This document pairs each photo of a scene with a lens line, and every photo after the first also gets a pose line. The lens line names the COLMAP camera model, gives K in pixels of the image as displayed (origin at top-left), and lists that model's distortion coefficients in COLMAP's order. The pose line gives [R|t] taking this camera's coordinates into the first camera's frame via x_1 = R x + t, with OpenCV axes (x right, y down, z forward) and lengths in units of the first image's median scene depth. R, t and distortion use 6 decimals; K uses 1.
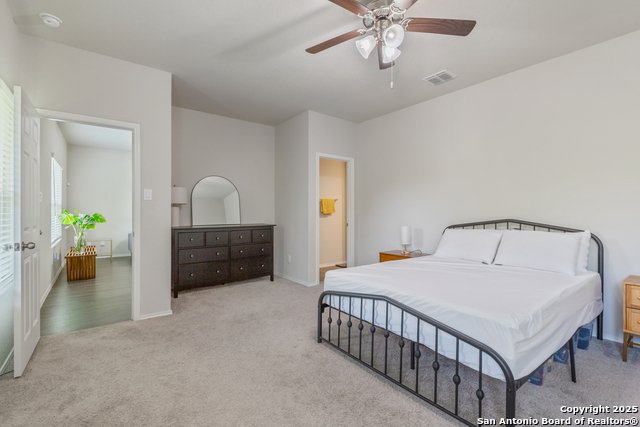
lens RADIAL K [[287.5, 0, 320.0], [0, 287.5, 213.5], [0, 0, 1]] dist [0.011091, -0.000107]
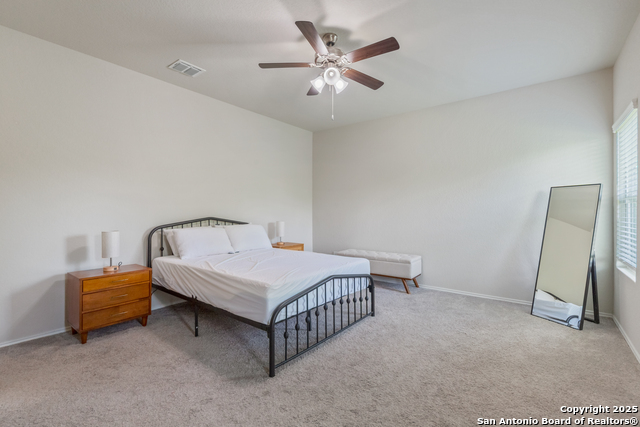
lens RADIAL K [[287.5, 0, 320.0], [0, 287.5, 213.5], [0, 0, 1]] dist [0.011091, -0.000107]
pose [[-0.244095, -0.007594, 0.969721, -0.839660], [0.004877, 0.999947, 0.009058, -0.005864], [-0.969739, 0.006941, -0.244046, 1.117273]]
